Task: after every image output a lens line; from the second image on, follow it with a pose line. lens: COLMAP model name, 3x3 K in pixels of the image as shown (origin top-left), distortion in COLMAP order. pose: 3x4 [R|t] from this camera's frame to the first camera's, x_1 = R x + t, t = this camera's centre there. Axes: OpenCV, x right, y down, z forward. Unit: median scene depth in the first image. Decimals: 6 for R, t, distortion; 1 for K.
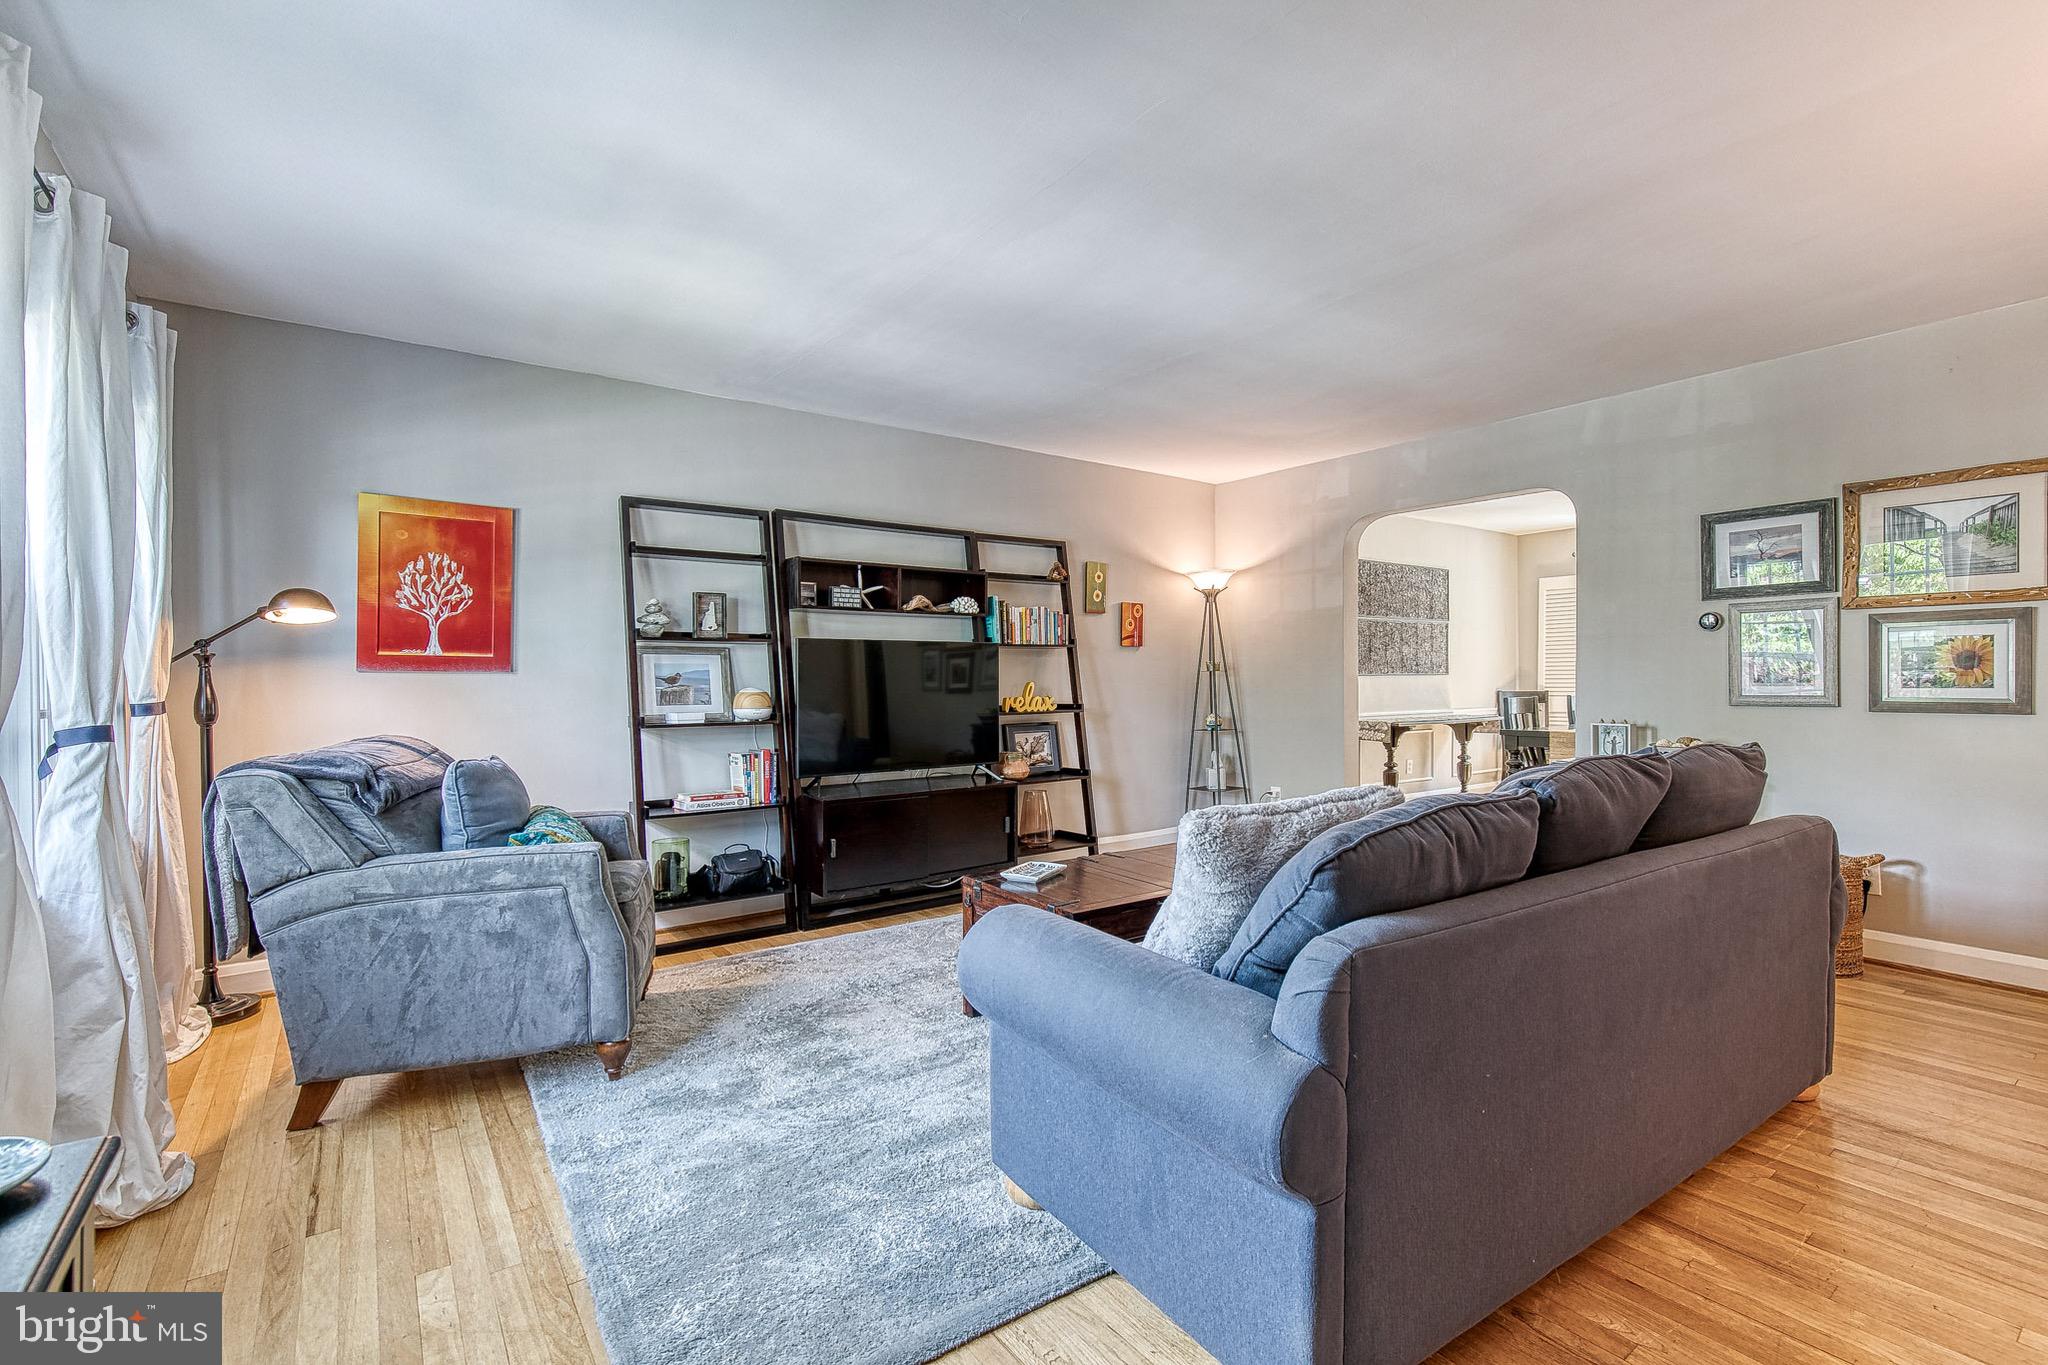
lens RADIAL K [[917.2, 0, 1044.6], [0, 917.2, 687.0], [0, 0, 1]] dist [0.008456, -0.002371]
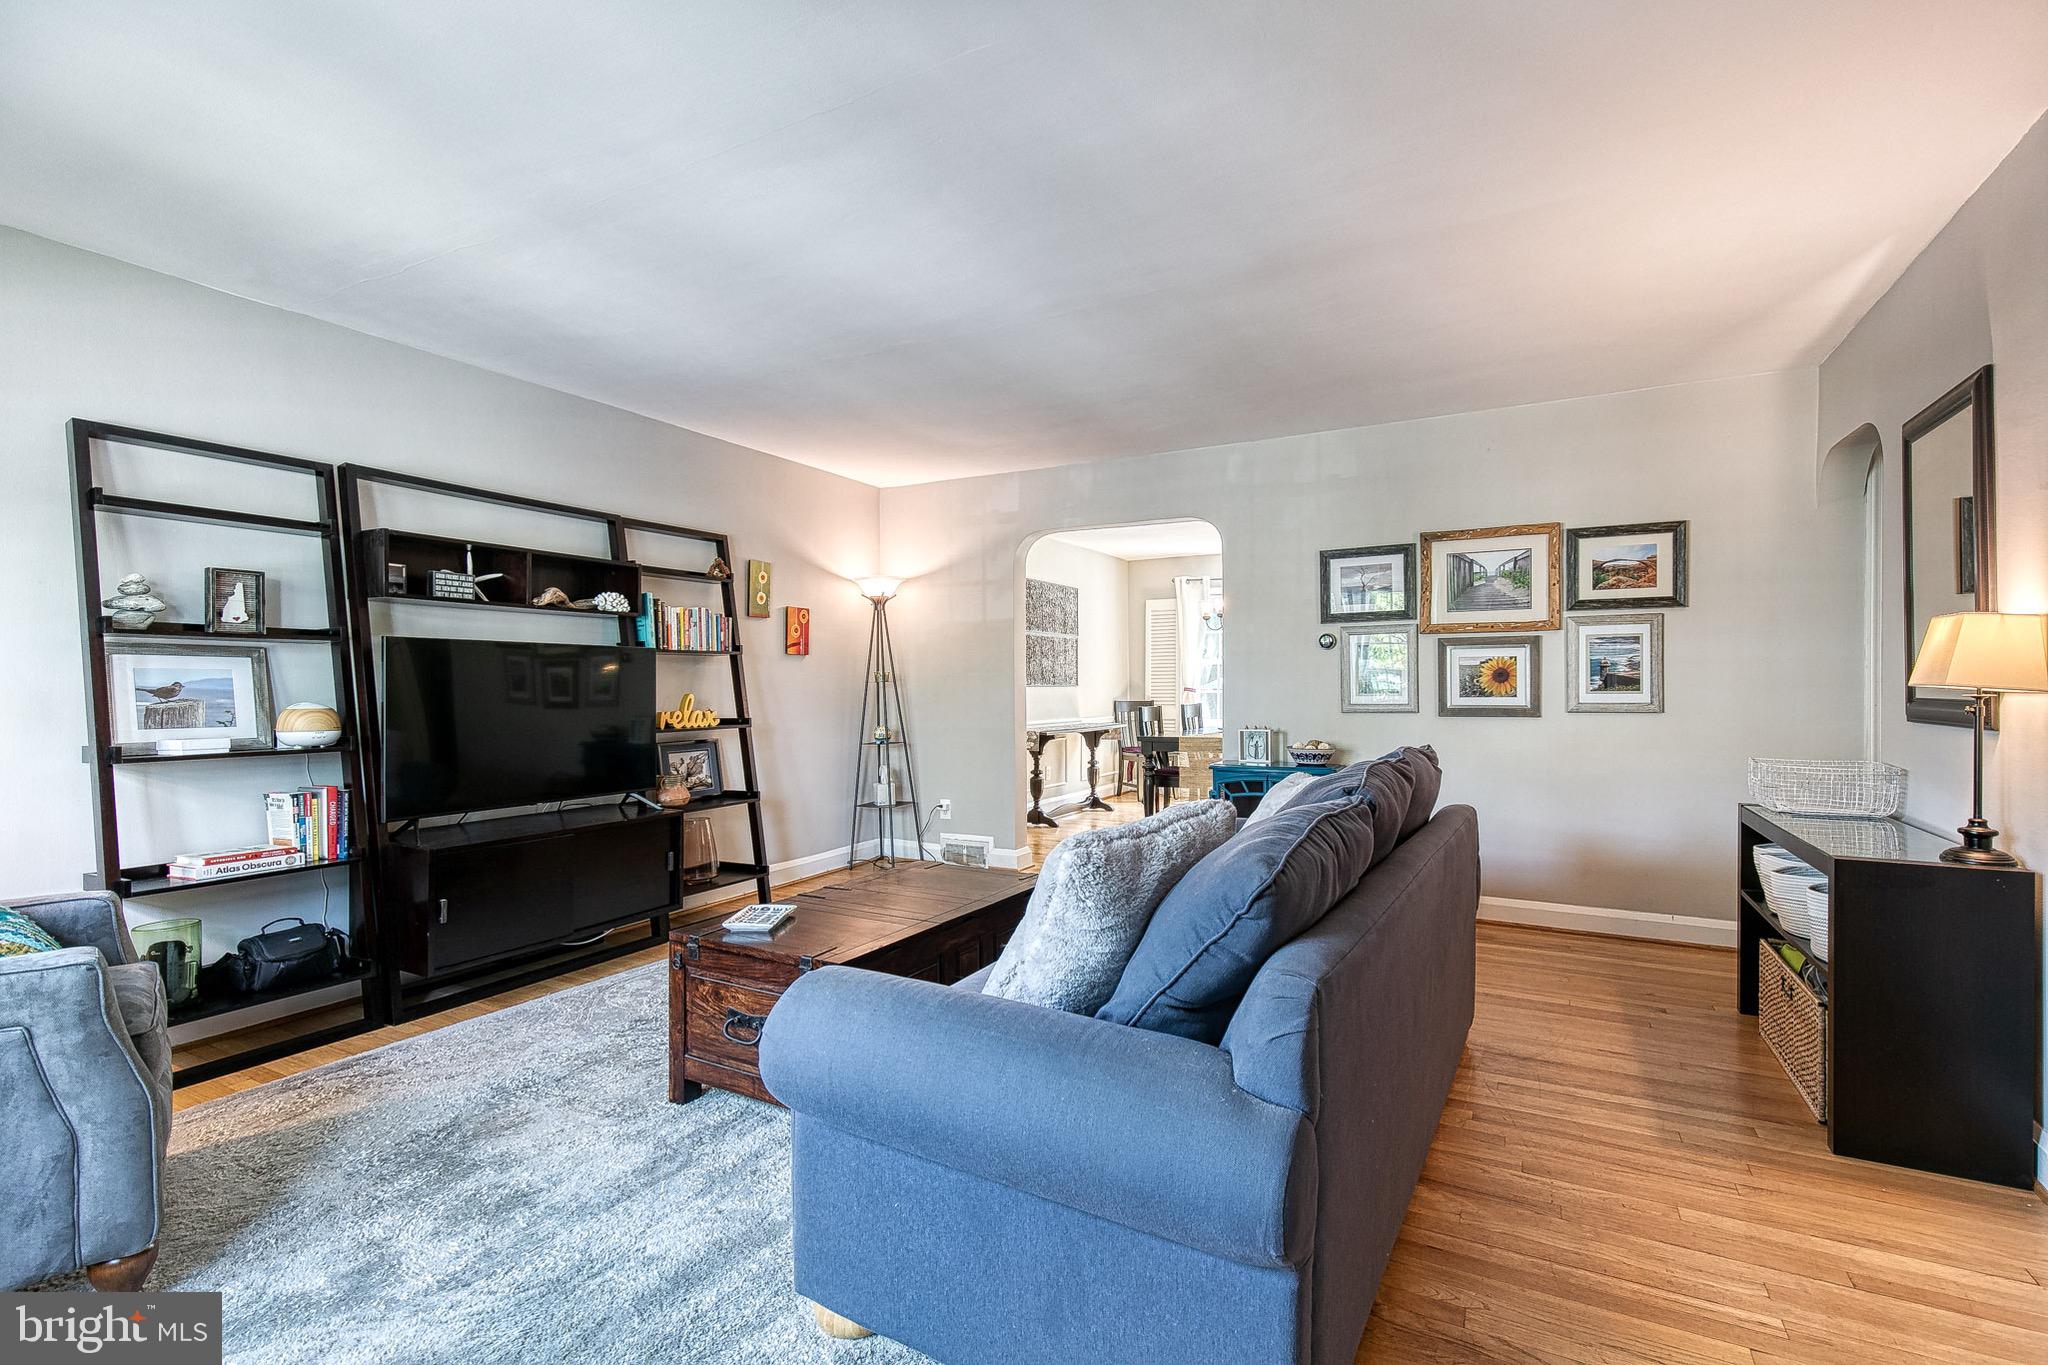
lens RADIAL K [[917.2, 0, 1044.6], [0, 917.2, 687.0], [0, 0, 1]] dist [0.008456, -0.002371]
pose [[0.905428, 0.001012, 0.424499, -0.098865], [0.003905, 0.999935, -0.010714, -0.001415], [-0.424482, 0.011359, 0.905365, 0.084966]]
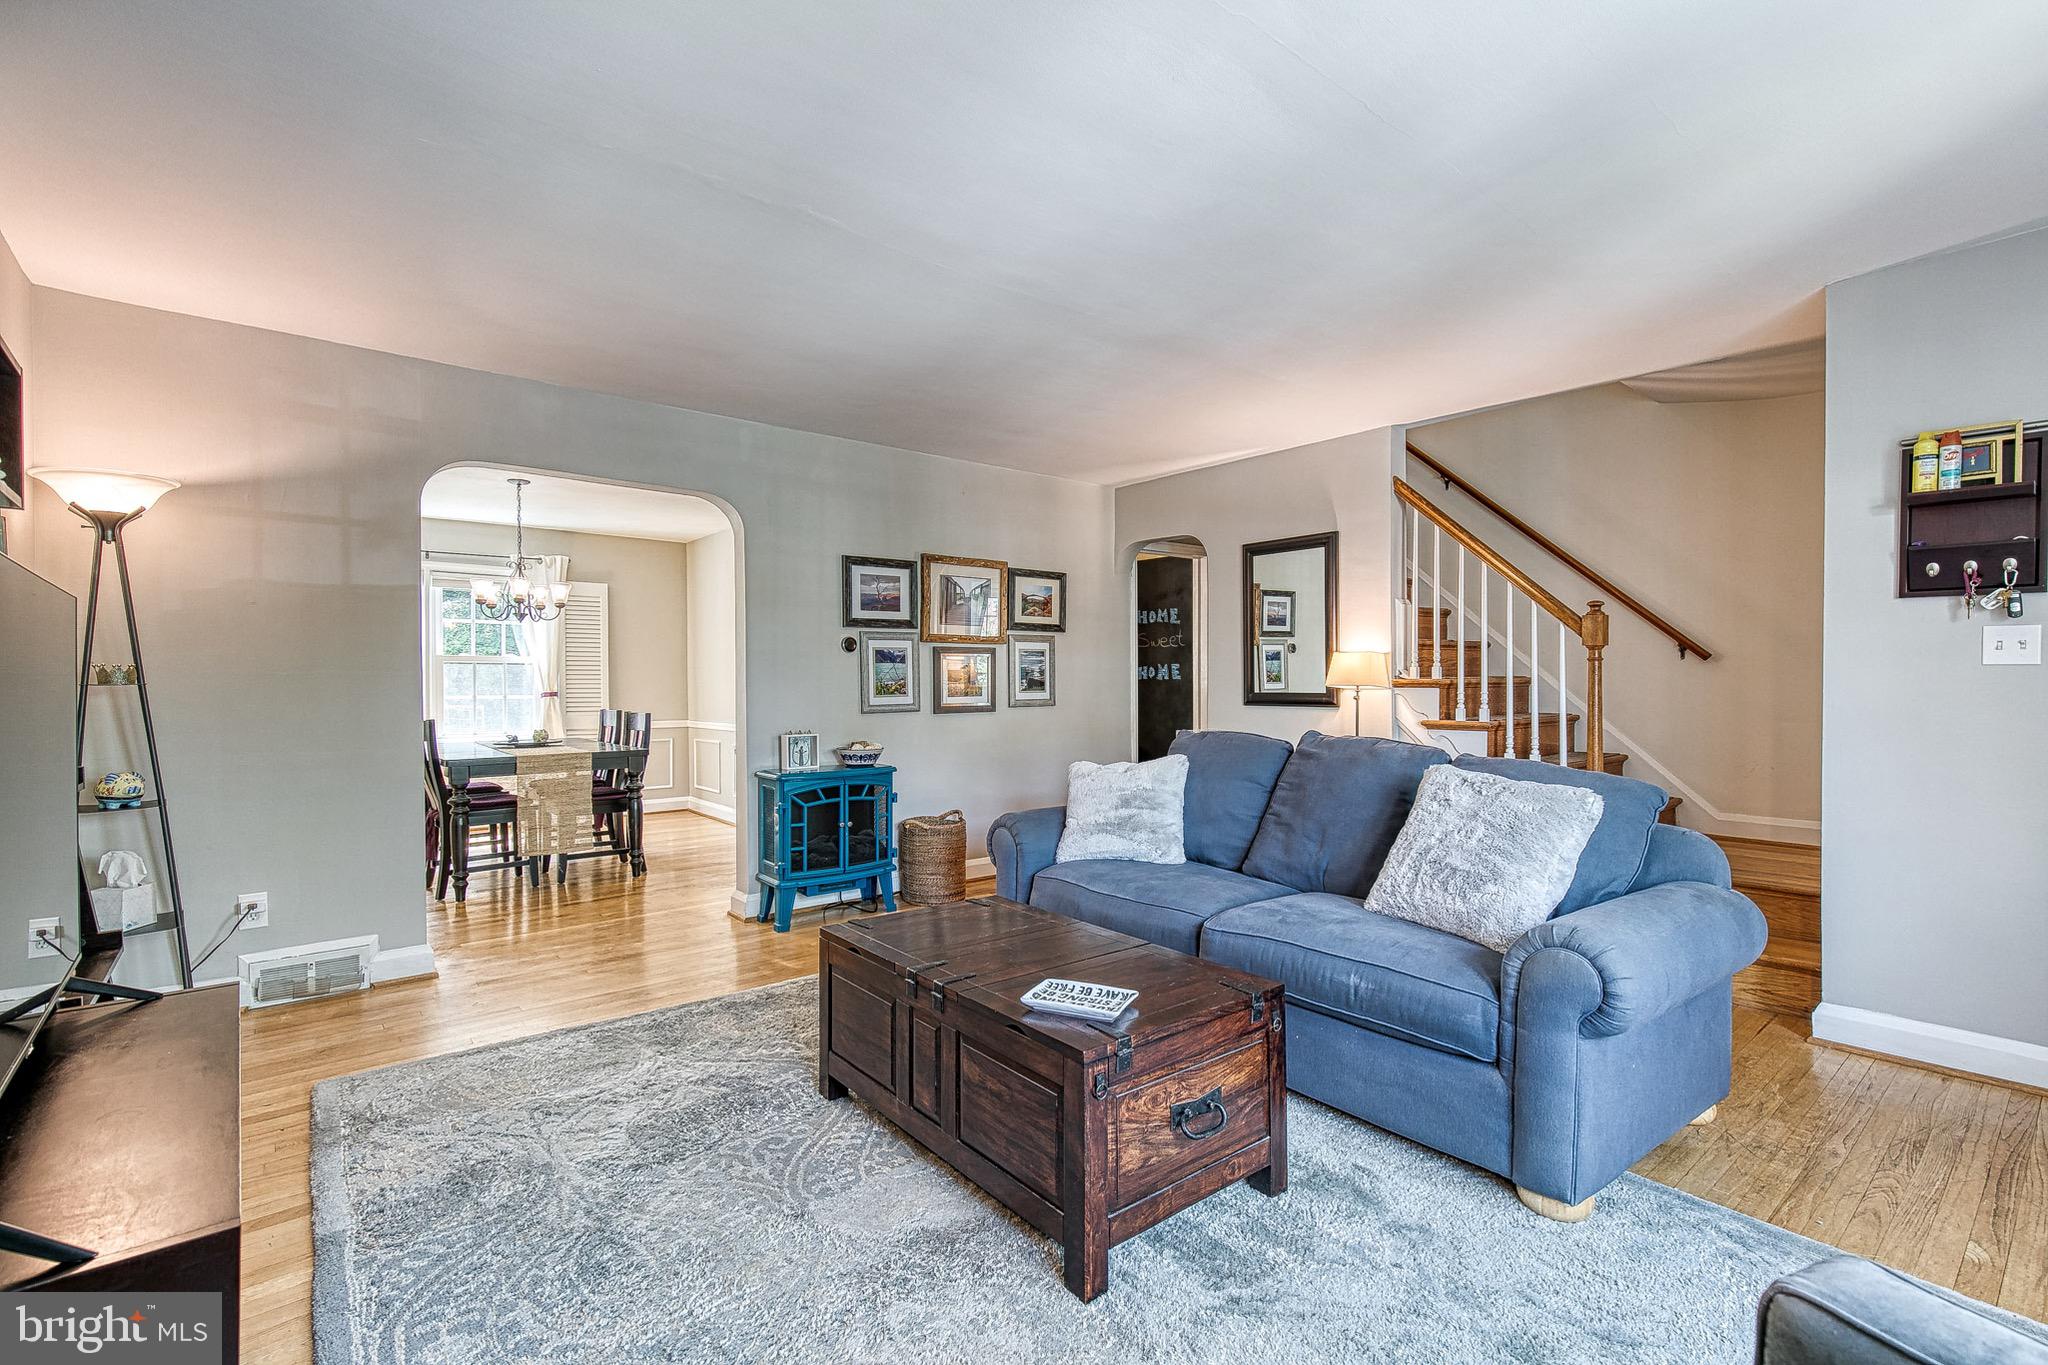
lens RADIAL K [[922.7, 0, 1041.7], [0, 922.7, 685.8], [0, 0, 1]] dist [0.010217, -0.000452]
pose [[-0.057000, 0.001823, 0.998372, -0.474283], [0.017261, 0.999851, -0.000841, -0.011065], [-0.998225, 0.017185, -0.057023, 0.776155]]
